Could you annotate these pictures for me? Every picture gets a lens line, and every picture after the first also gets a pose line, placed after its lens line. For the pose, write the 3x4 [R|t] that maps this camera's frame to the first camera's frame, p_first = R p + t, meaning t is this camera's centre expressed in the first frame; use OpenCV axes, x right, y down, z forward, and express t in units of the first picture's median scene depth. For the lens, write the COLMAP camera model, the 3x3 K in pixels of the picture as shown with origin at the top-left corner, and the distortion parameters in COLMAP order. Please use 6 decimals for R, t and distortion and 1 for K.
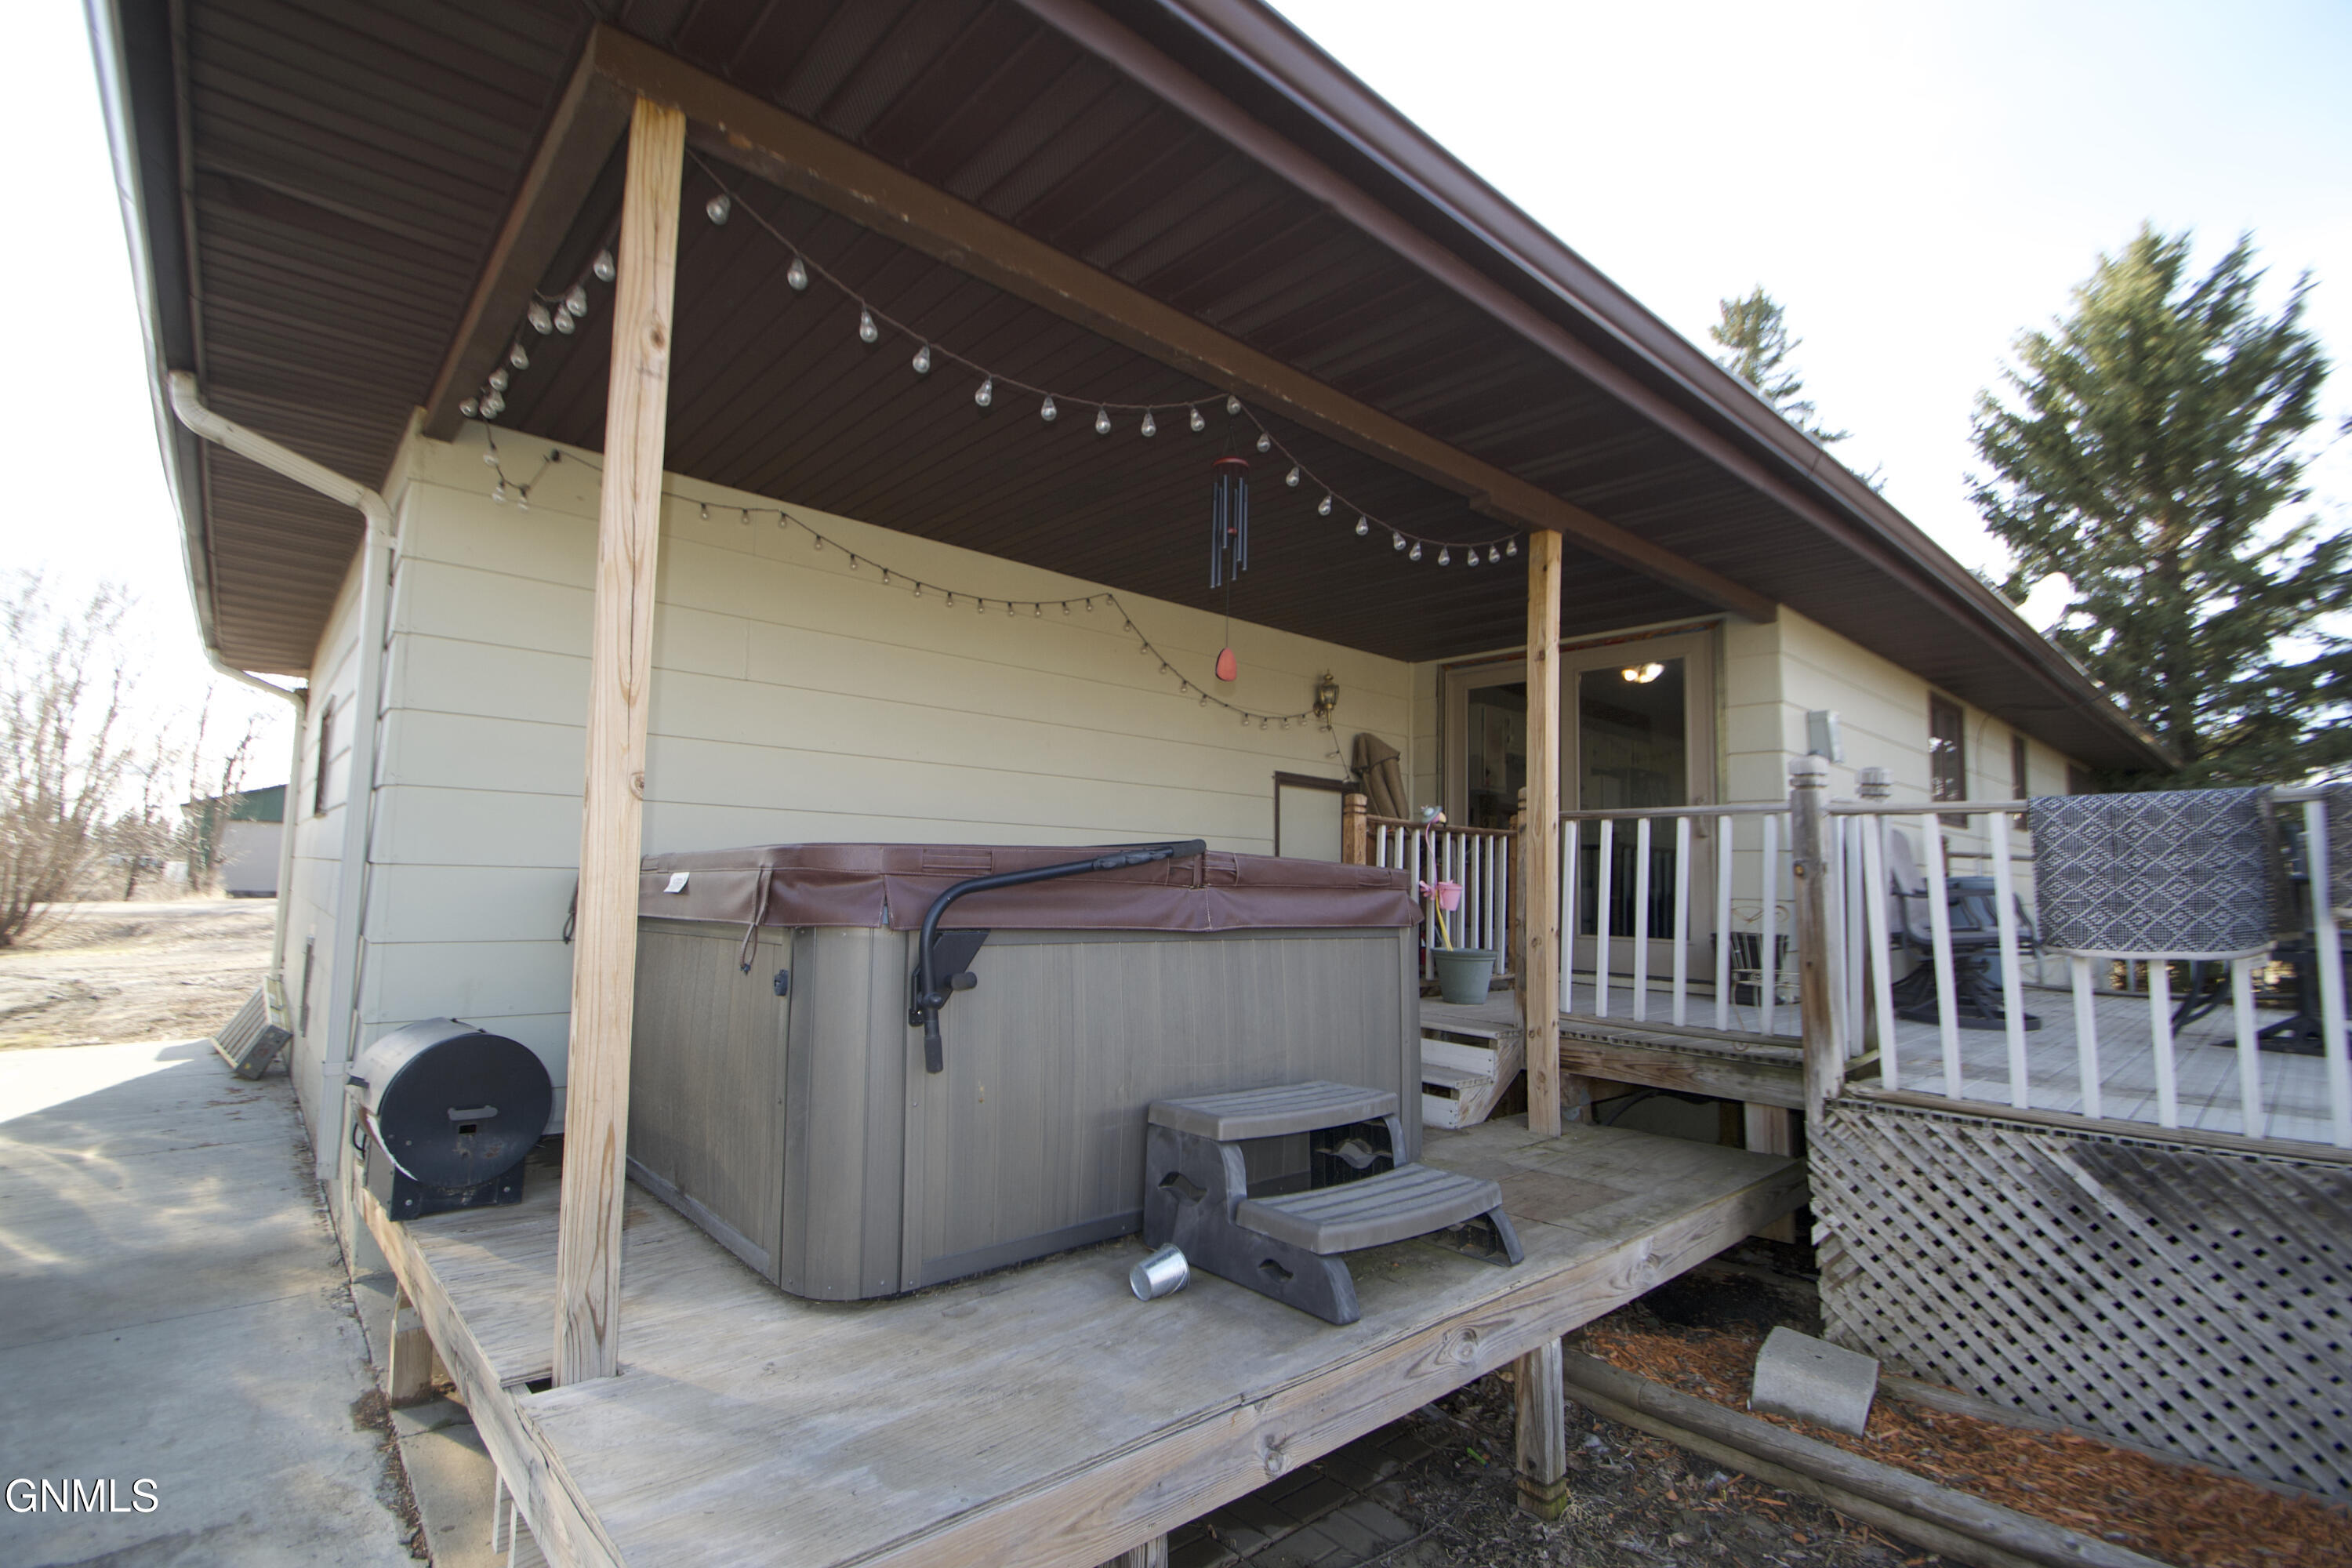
lens RADIAL K [[1061.1, 0, 1140.9], [0, 1061.1, 795.7], [0, 0, 1]] dist [0.005559, -0.012042]
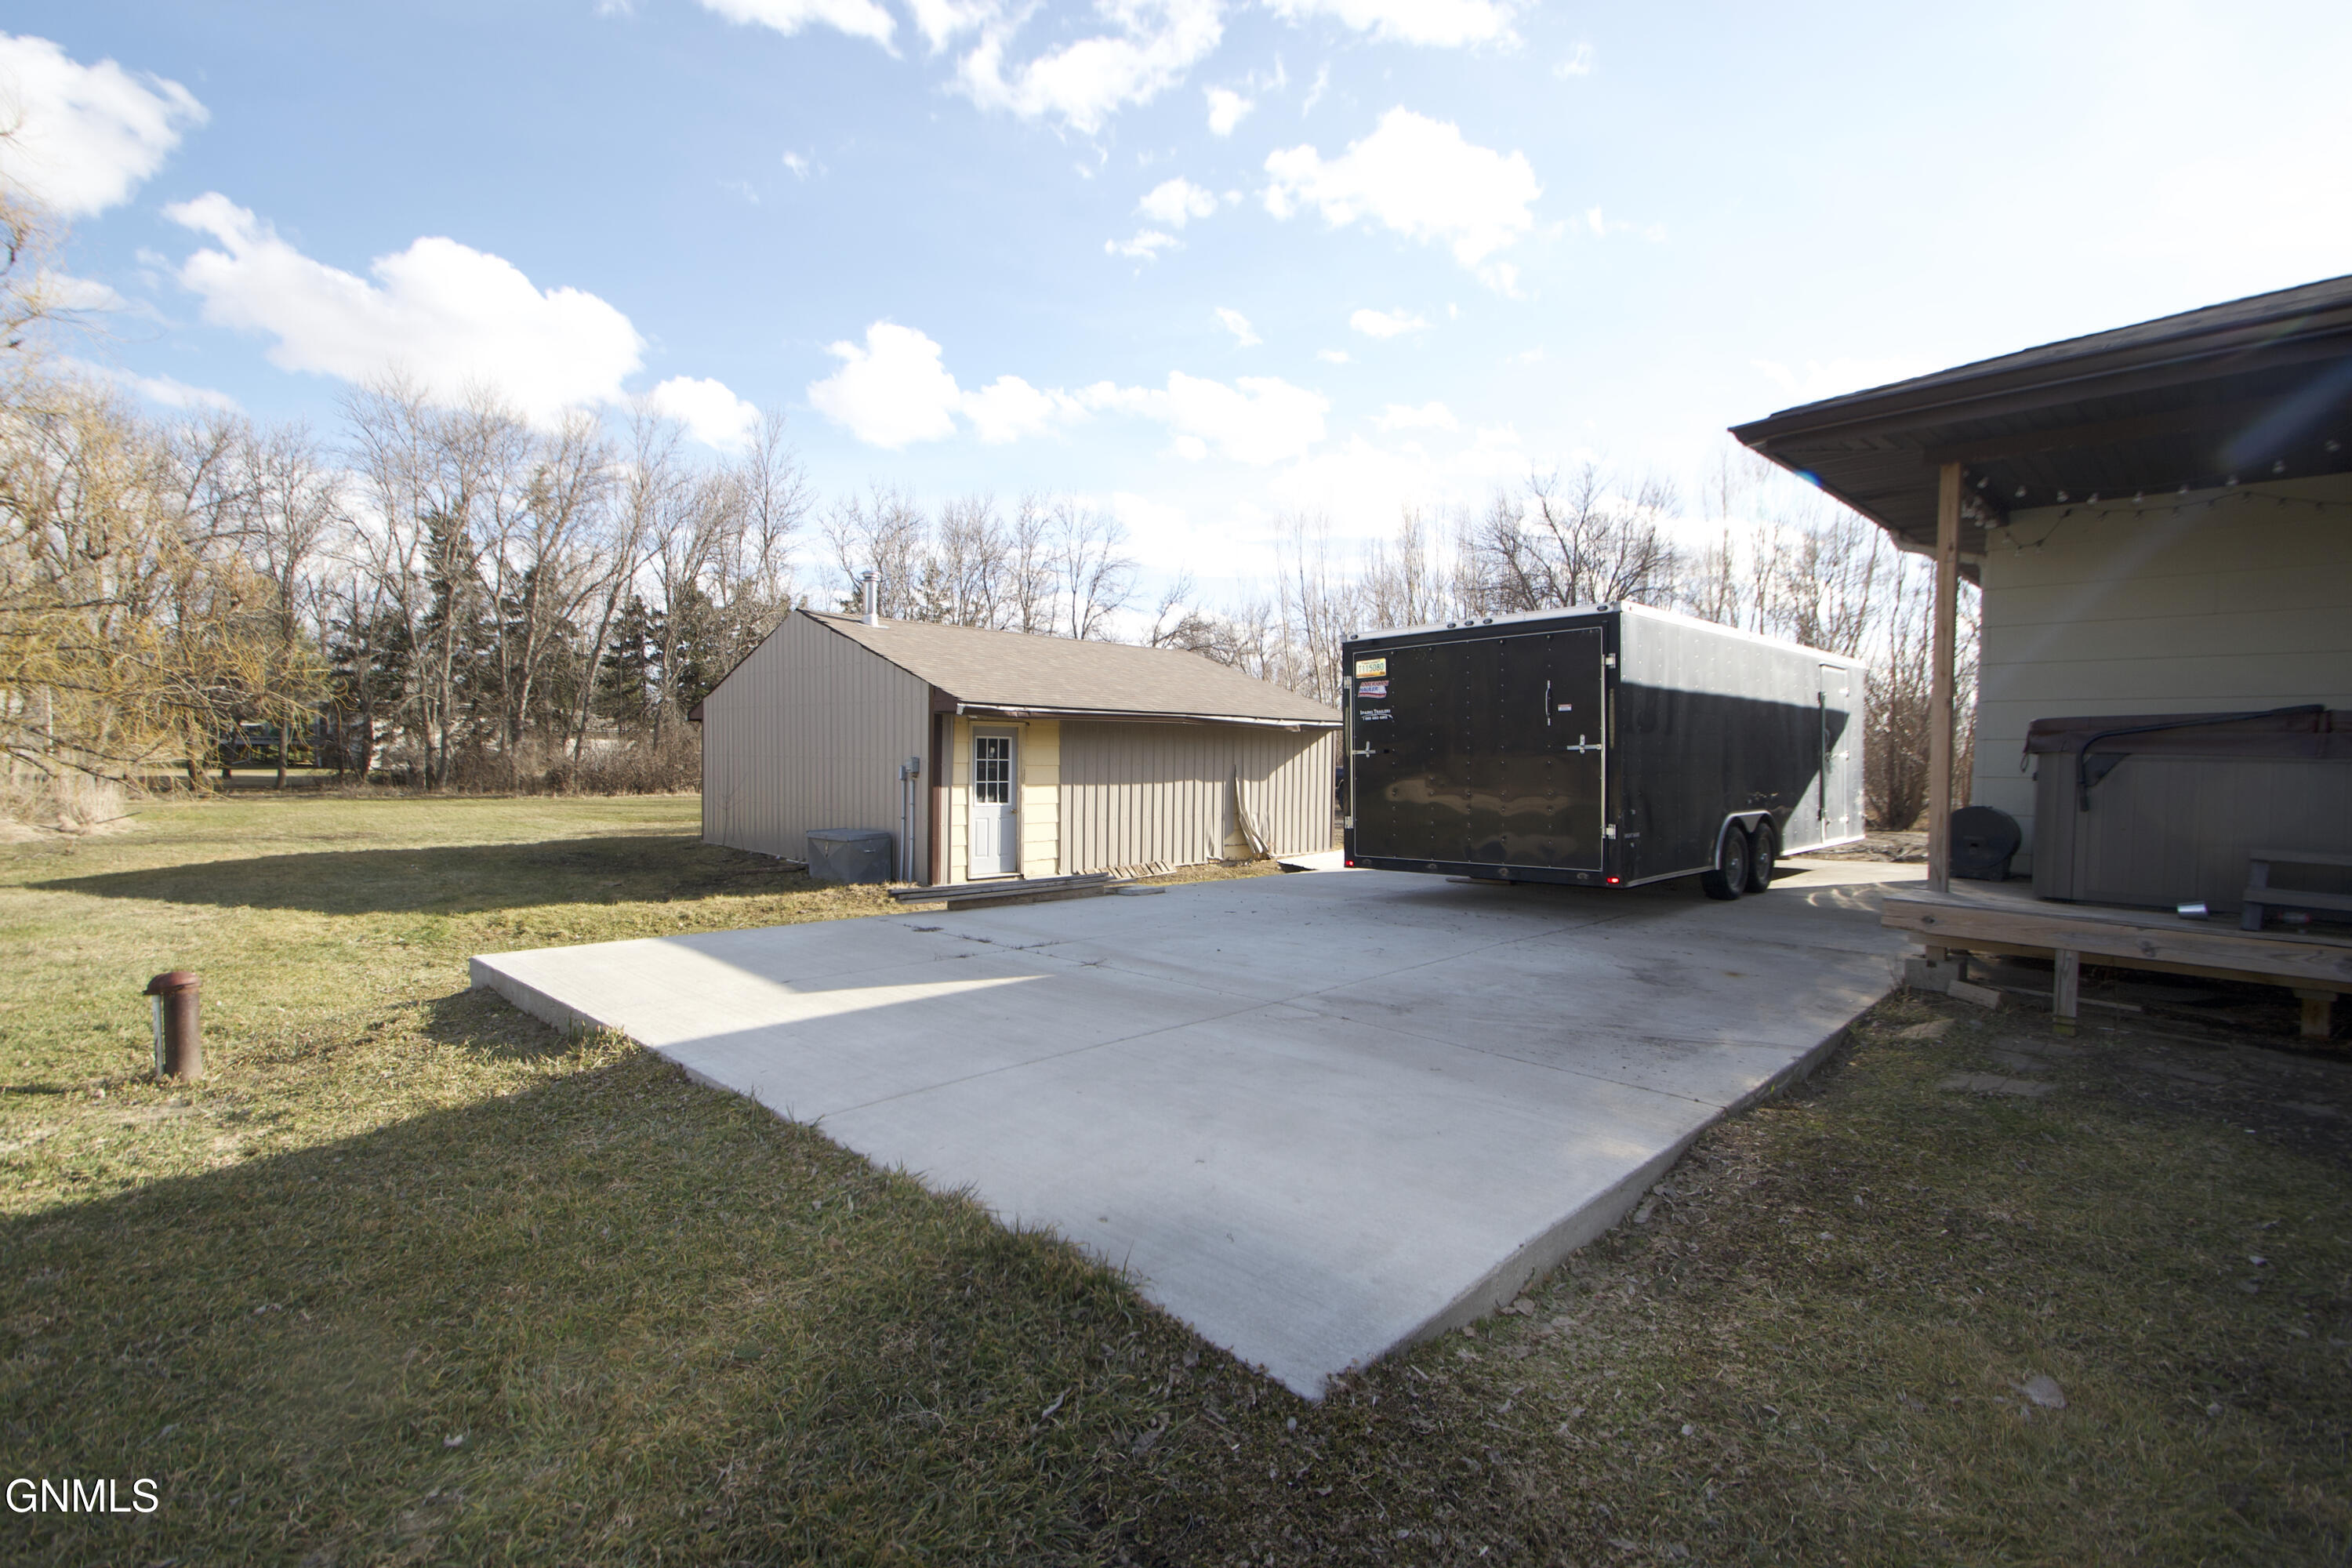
lens RADIAL K [[1044.3, 0, 1145.2], [0, 1044.3, 791.2], [0, 0, 1]] dist [0.013564, -0.020209]
pose [[0.049826, 0.014928, -0.998646, 1.652908], [0.069625, 0.997404, 0.018383, 0.017958], [0.996328, -0.070447, 0.048658, -0.991160]]
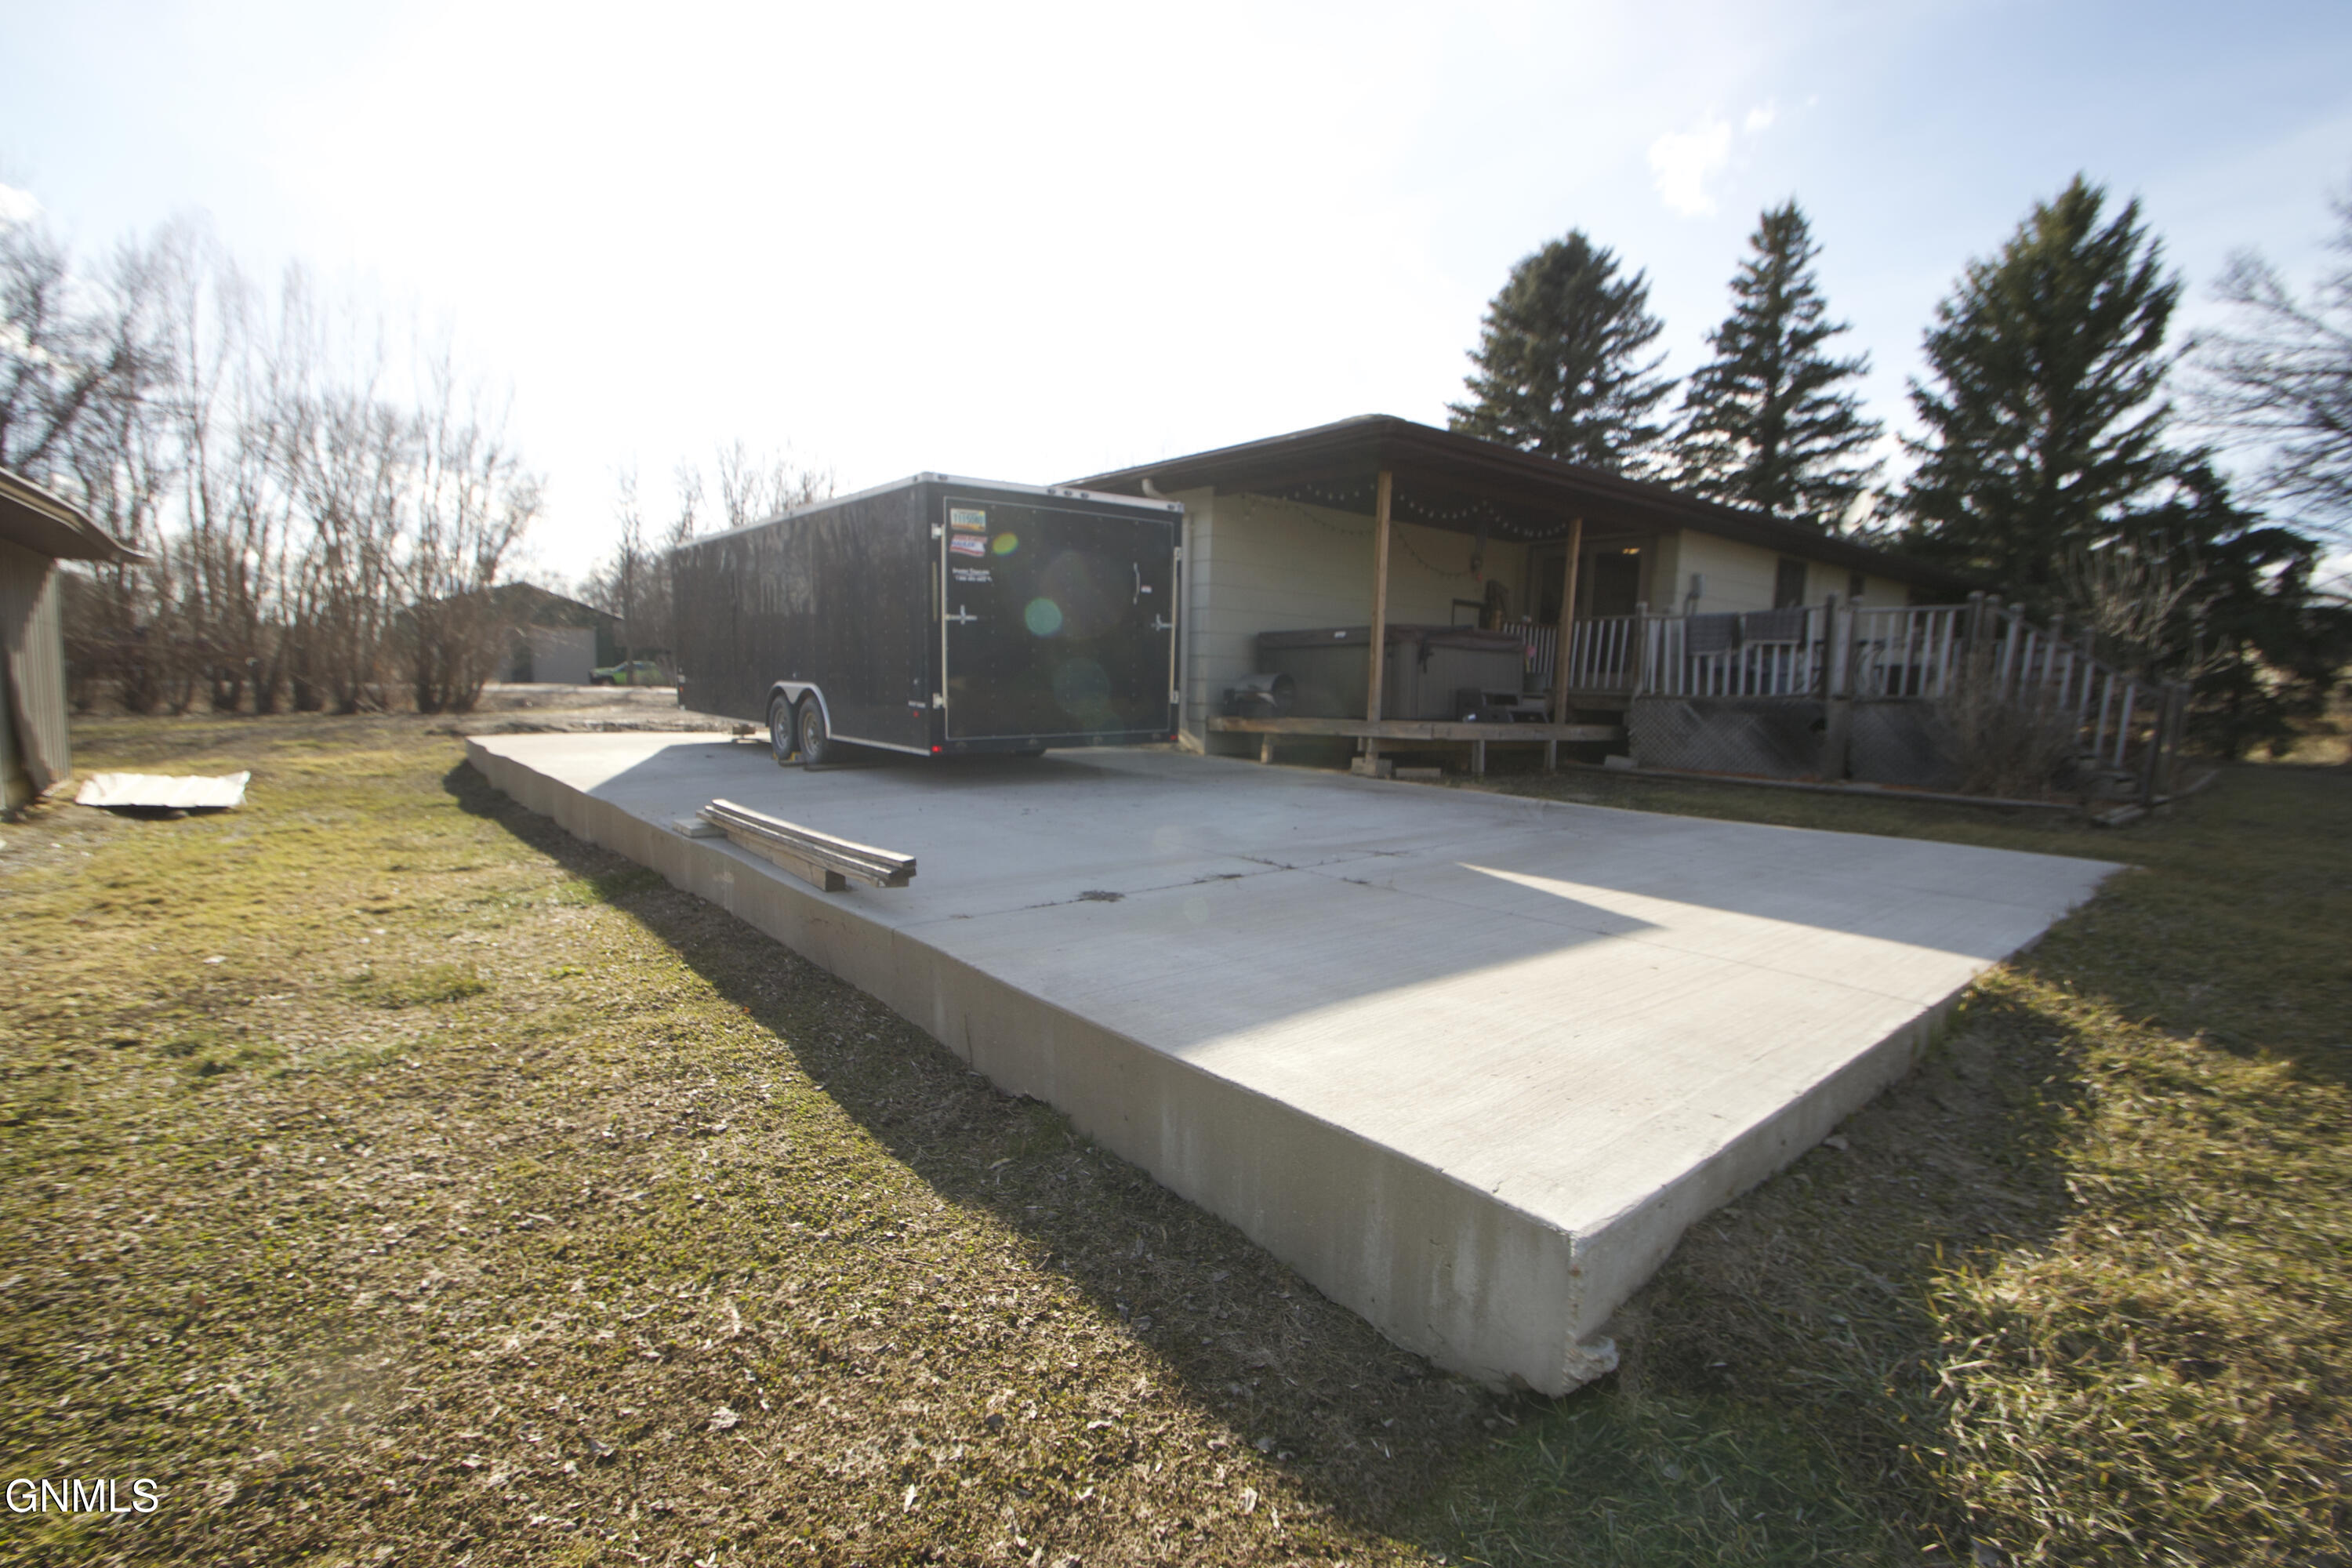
lens RADIAL K [[1044.3, 0, 1145.2], [0, 1044.3, 791.2], [0, 0, 1]] dist [0.013564, -0.020209]
pose [[0.998894, 0.012278, -0.045398, -0.981189], [-0.003872, 0.983510, 0.180810, -0.047571], [0.046869, -0.180434, 0.982470, -2.991810]]
